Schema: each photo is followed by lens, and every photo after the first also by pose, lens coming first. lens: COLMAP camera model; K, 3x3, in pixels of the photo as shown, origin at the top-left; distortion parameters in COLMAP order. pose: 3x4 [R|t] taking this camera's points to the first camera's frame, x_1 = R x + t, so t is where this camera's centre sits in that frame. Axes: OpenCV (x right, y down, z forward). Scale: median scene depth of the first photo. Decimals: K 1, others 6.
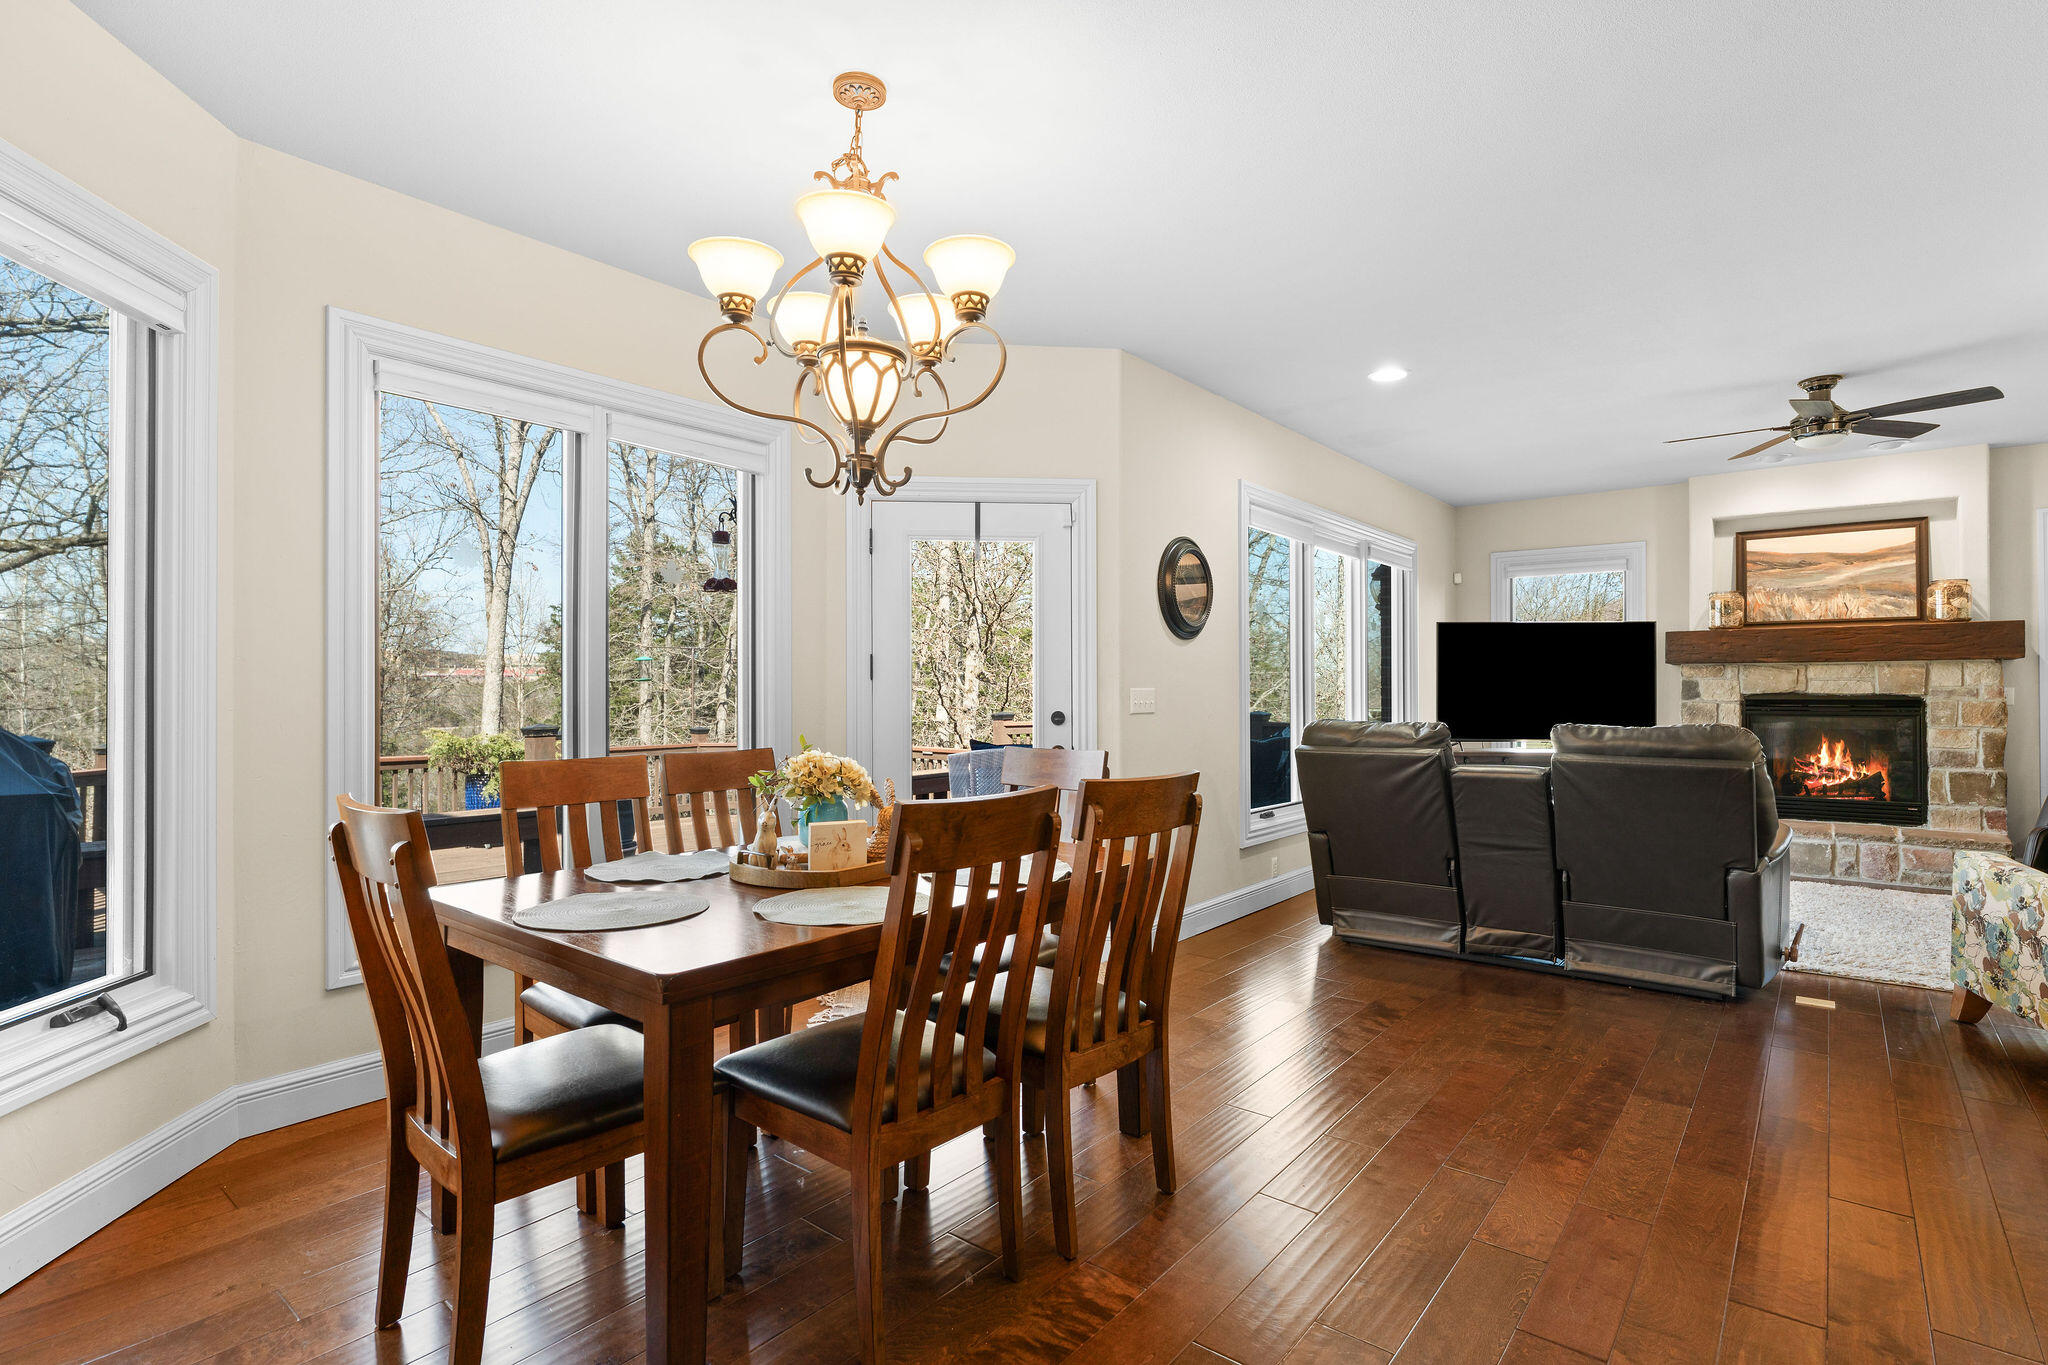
lens RADIAL K [[988.6, 0, 1018.3], [0, 988.6, 685.9], [0, 0, 1]] dist [-0.001610, -0.000193]
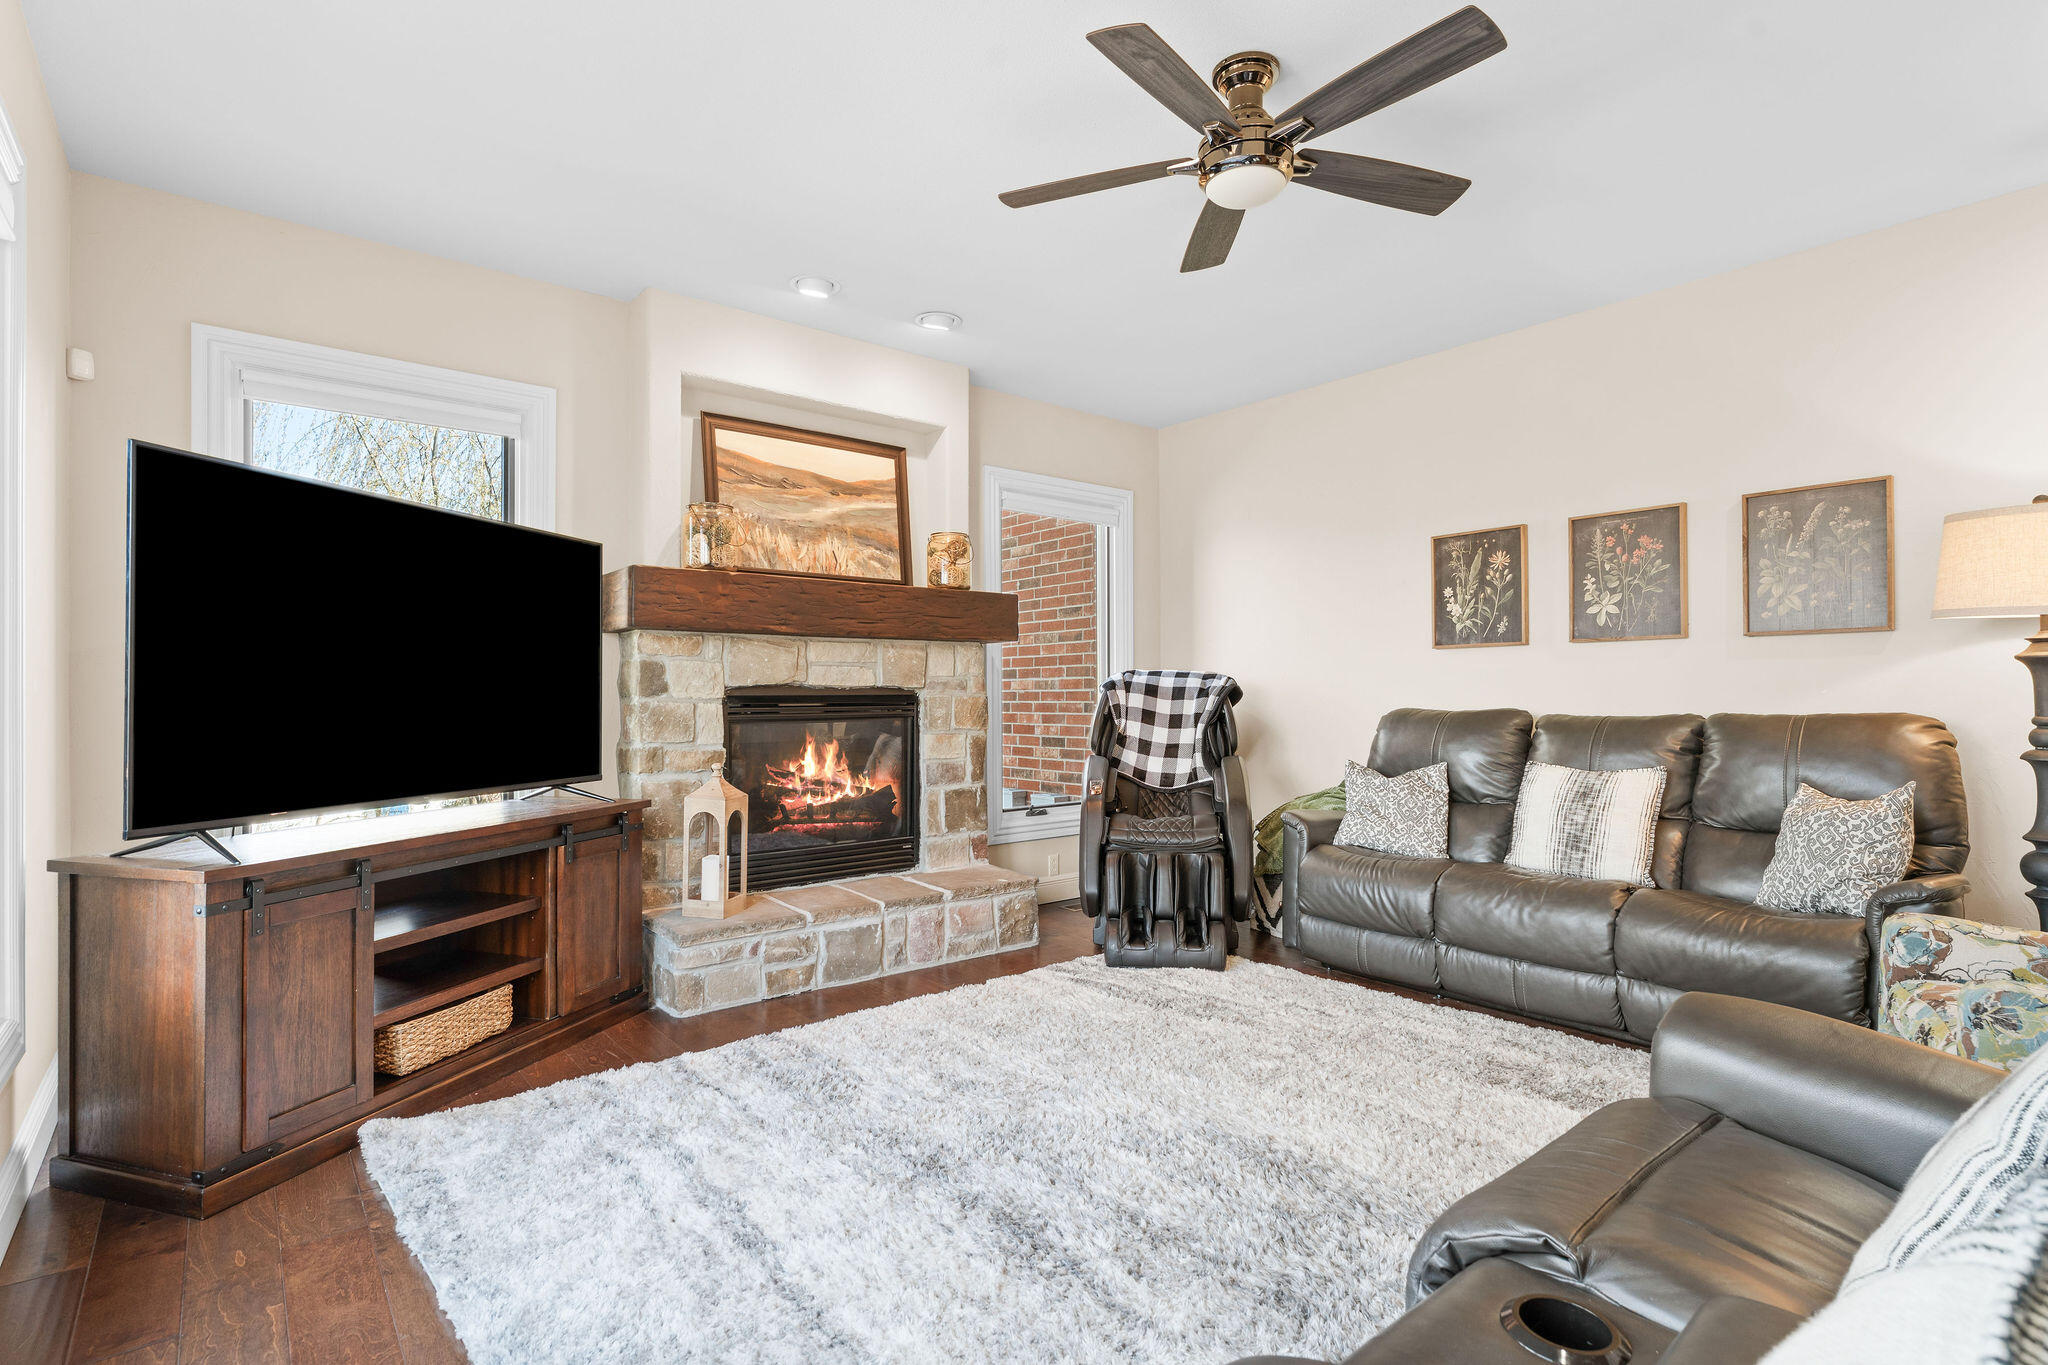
lens RADIAL K [[988.6, 0, 1018.3], [0, 988.6, 685.9], [0, 0, 1]] dist [-0.001610, -0.000193]
pose [[0.208925, 0.007024, 0.977906, 0.213286], [-0.003553, 0.999973, -0.006423, 0.011776], [-0.977925, -0.002133, 0.208945, 0.761424]]
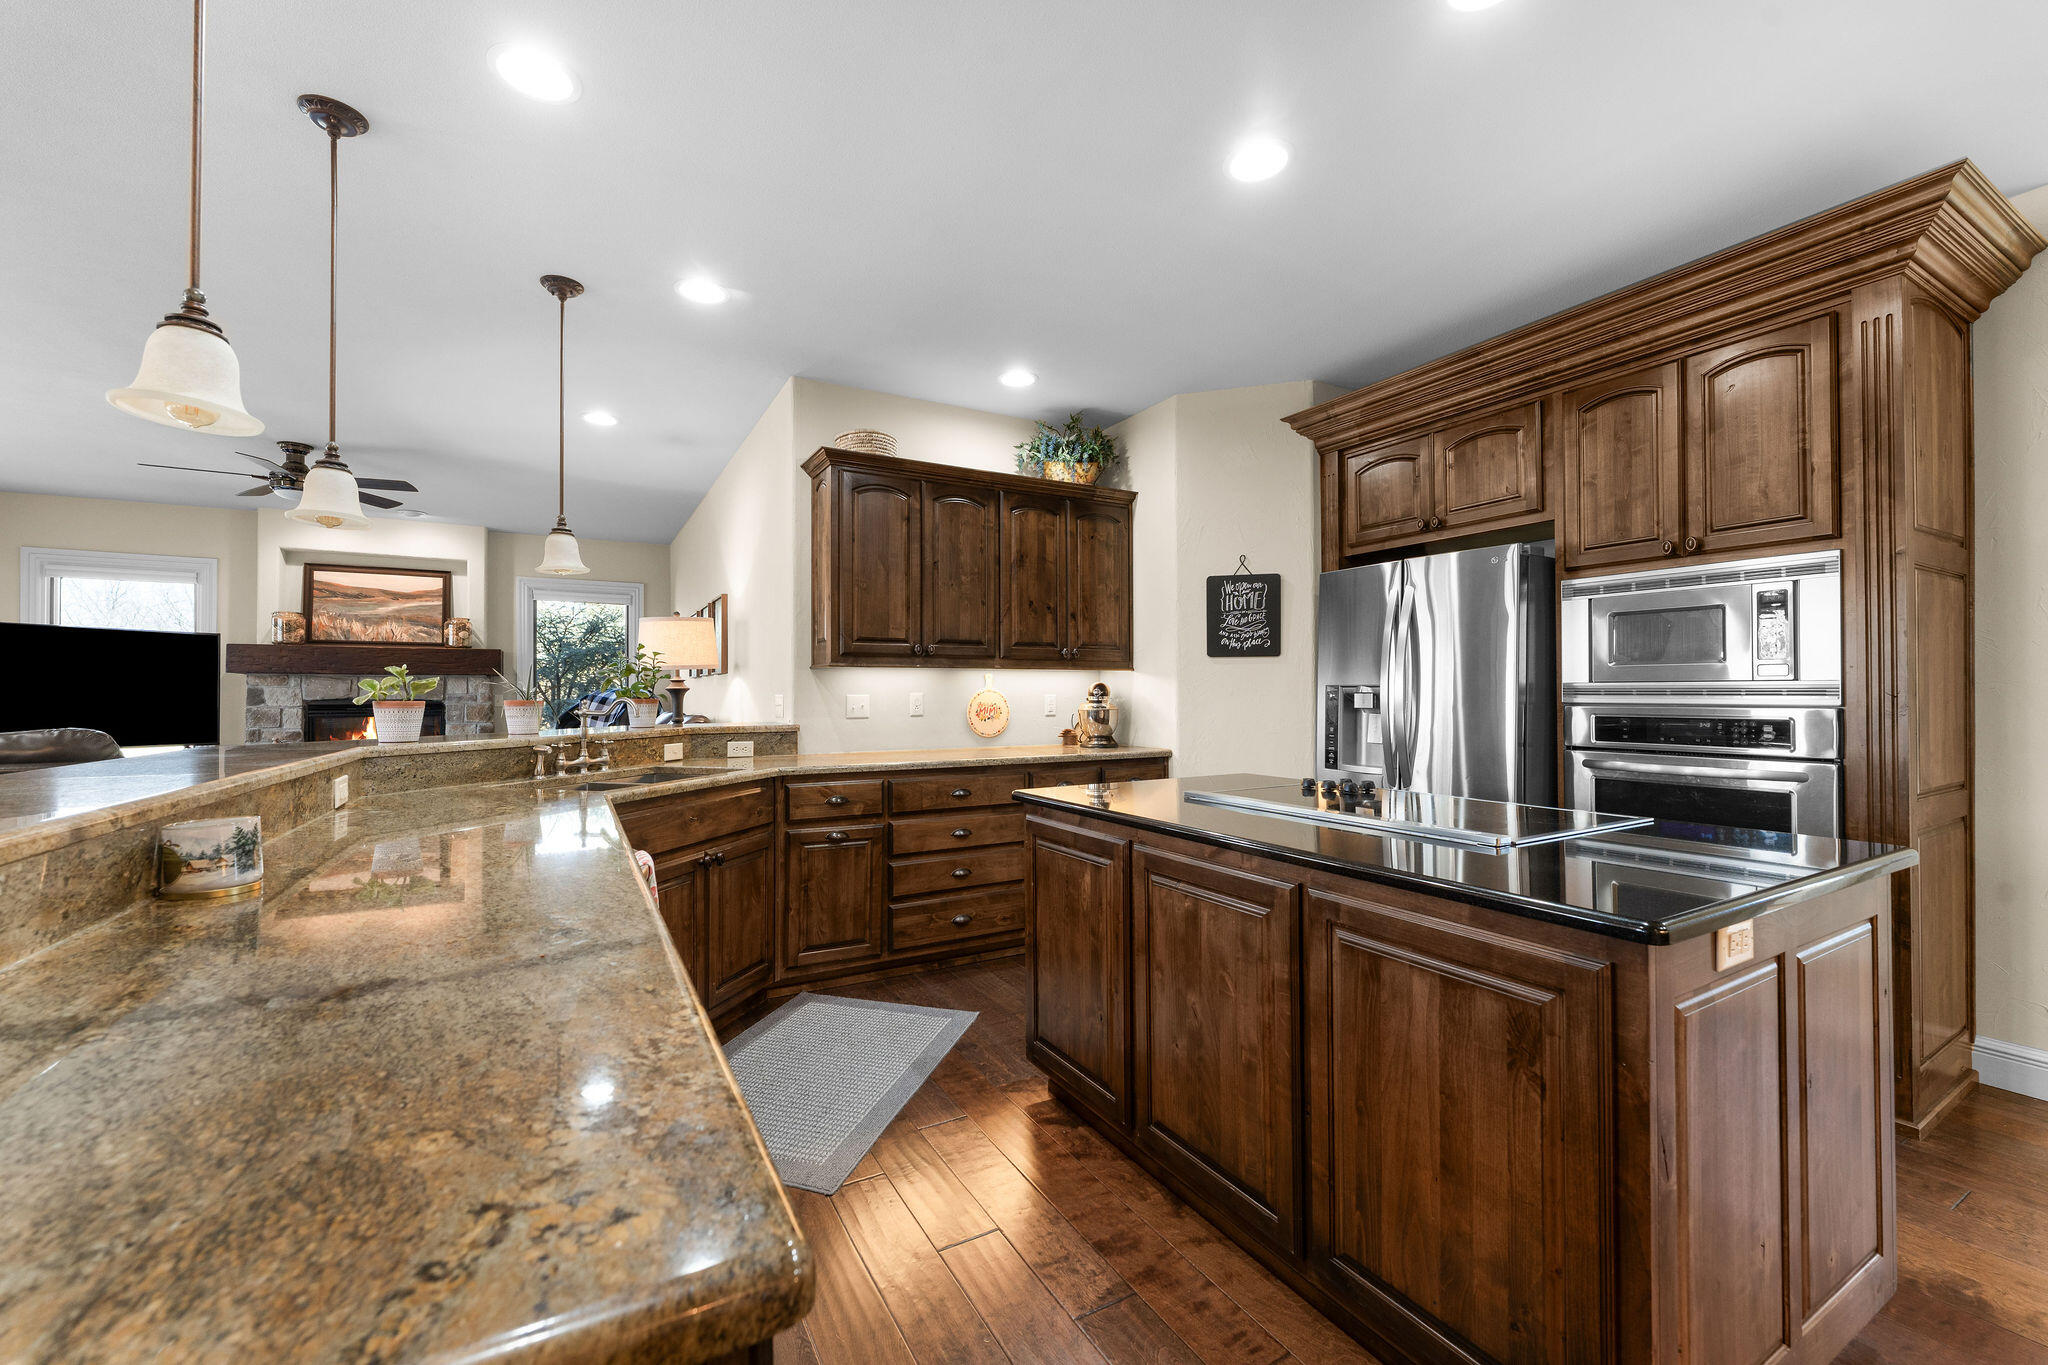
lens RADIAL K [[809.7, 0, 1016.7], [0, 809.7, 689.3], [0, 0, 1]] dist [-0.000970, -0.000043]
pose [[0.365097, 0.006516, 0.930947, 0.153769], [-0.002547, 0.999979, -0.006000, -0.001001], [-0.930966, -0.000181, 0.365106, -0.156560]]
